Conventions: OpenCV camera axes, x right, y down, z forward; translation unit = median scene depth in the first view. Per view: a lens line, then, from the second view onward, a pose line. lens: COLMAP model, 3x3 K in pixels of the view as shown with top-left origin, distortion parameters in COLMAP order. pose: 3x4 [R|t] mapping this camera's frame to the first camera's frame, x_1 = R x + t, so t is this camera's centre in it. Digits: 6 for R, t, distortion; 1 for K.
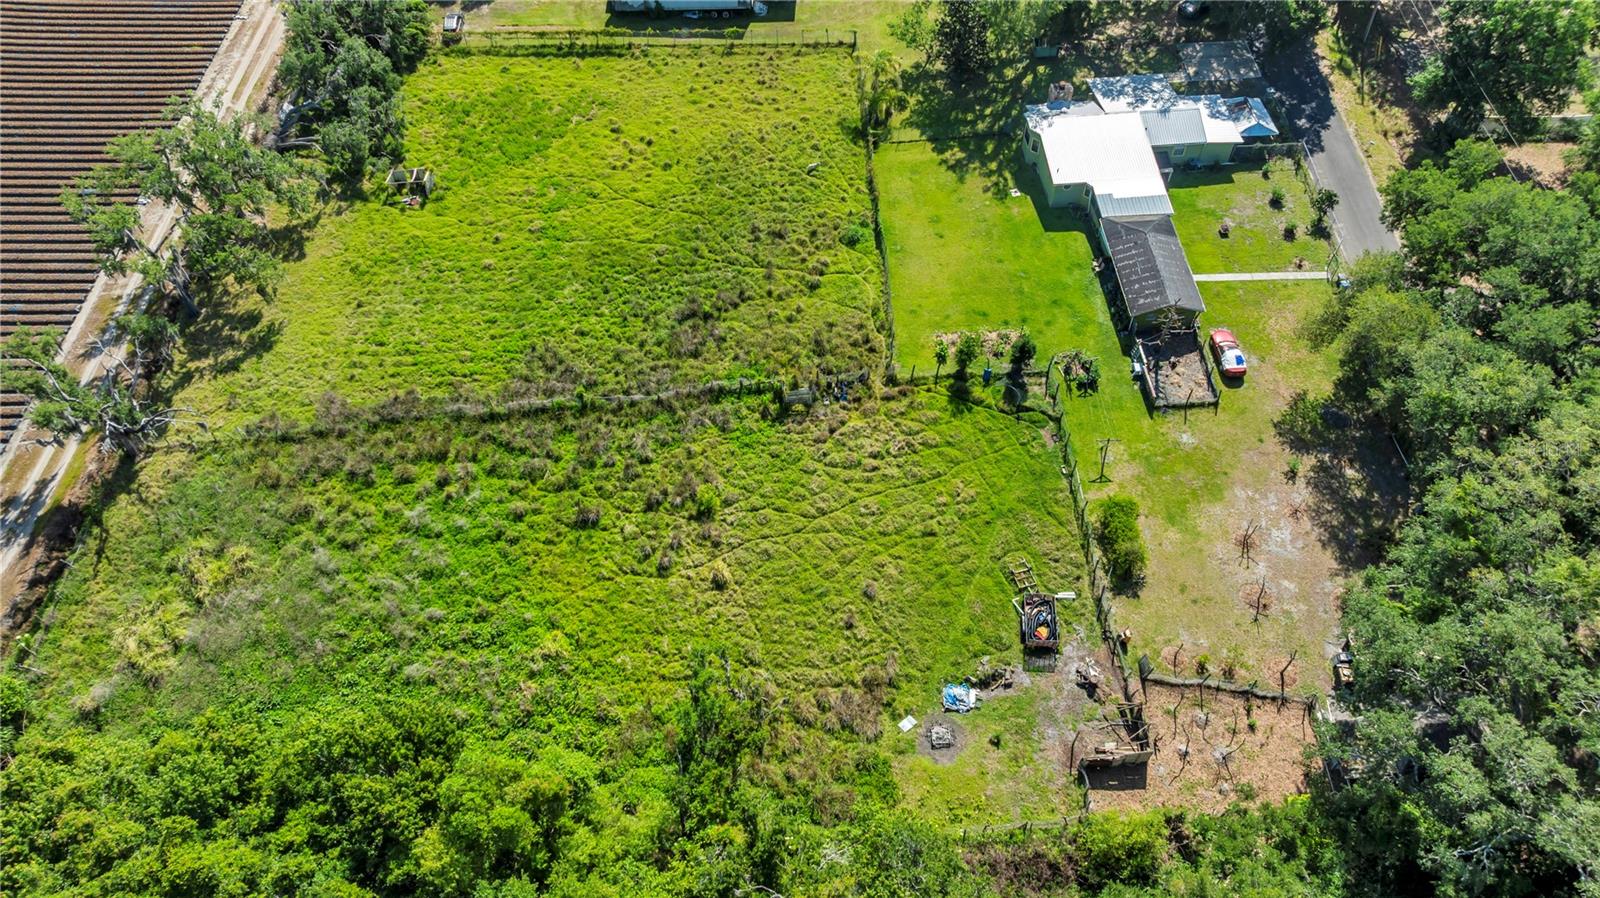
lens RADIAL K [[1120.6, 0, 805.7], [0, 1120.6, 452.3], [0, 0, 1]] dist [-0.021341, 0.007697]
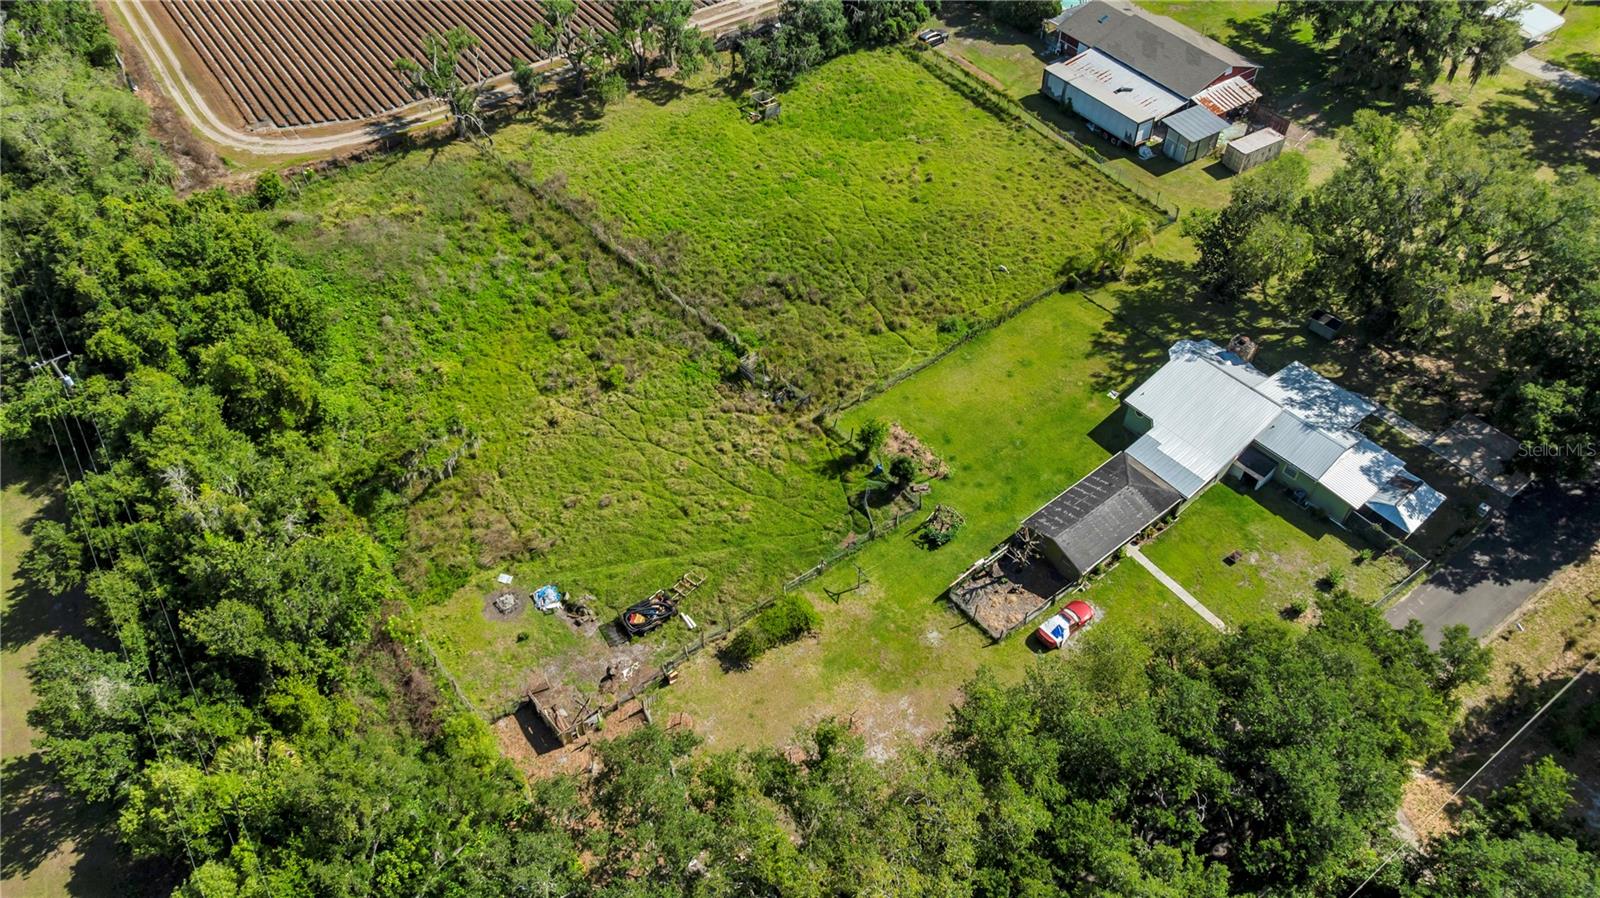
lens RADIAL K [[1120.6, 0, 805.7], [0, 1120.6, 452.3], [0, 0, 1]] dist [-0.021341, 0.007697]
pose [[0.576914, 0.608928, -0.544405, 0.600795], [-0.656871, 0.742023, 0.133873, -0.157330], [0.485480, 0.280371, 0.828071, 0.110900]]
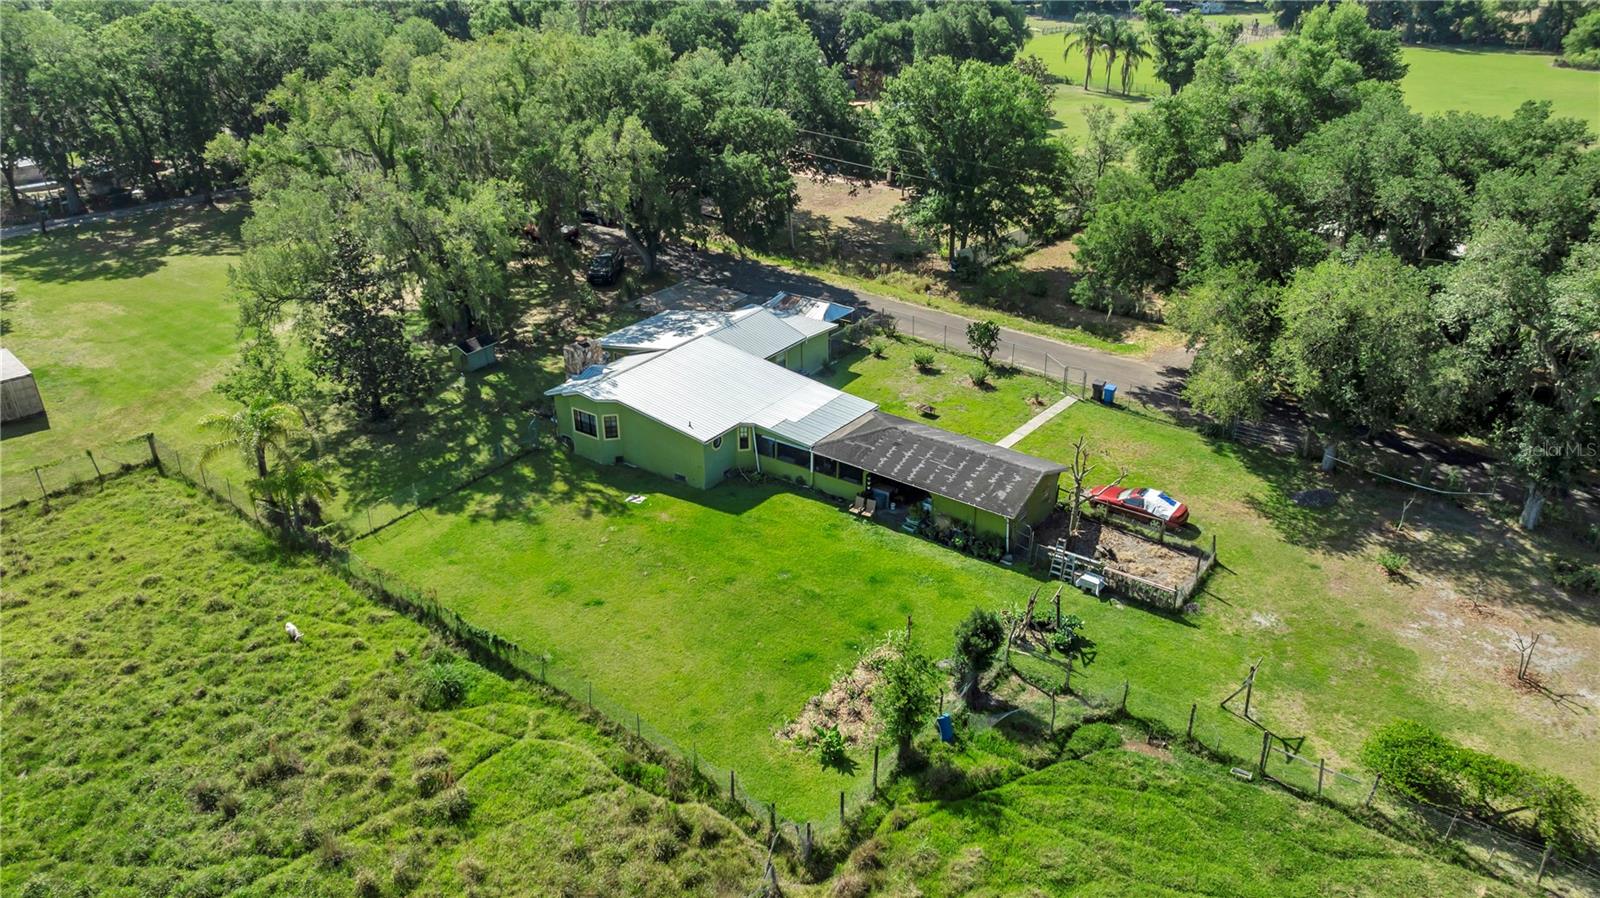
lens RADIAL K [[1120.6, 0, 805.7], [0, 1120.6, 452.3], [0, 0, 1]] dist [-0.021341, 0.007697]
pose [[0.646771, -0.333479, 0.685914, -0.135791], [0.611354, 0.764388, -0.204835, -0.087135], [-0.455996, 0.551818, 0.698258, 0.580569]]
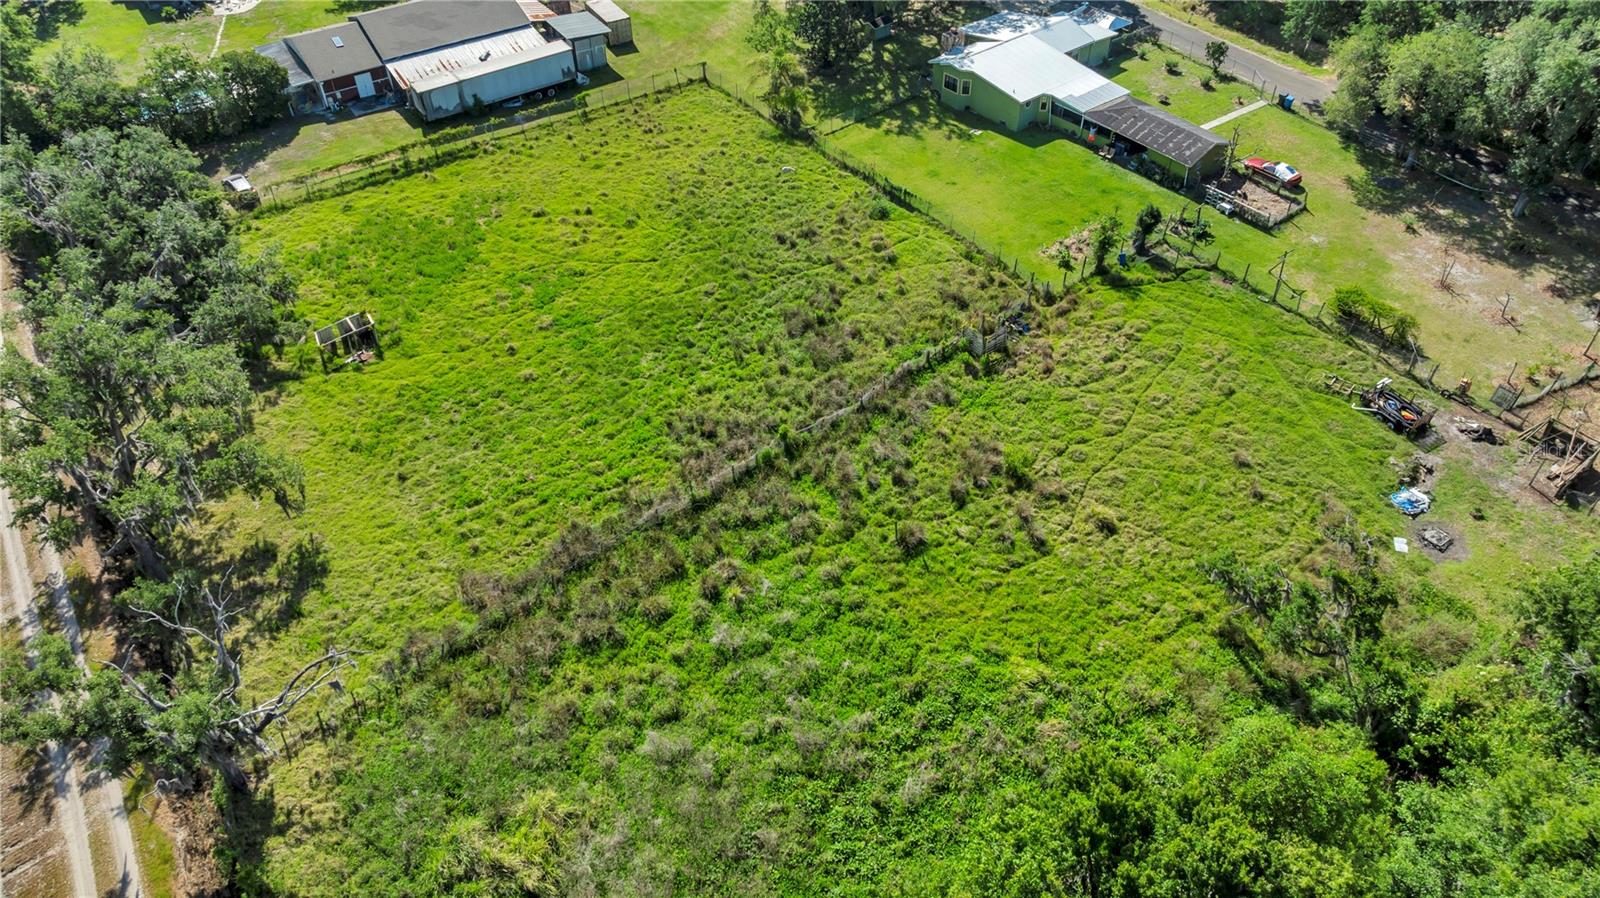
lens RADIAL K [[1120.6, 0, 805.7], [0, 1120.6, 452.3], [0, 0, 1]] dist [-0.021341, 0.007697]
pose [[0.824649, -0.383862, 0.415457, -0.457152], [0.455299, 0.886287, -0.084845, 0.029376], [-0.335645, 0.259124, 0.905647, 0.254555]]
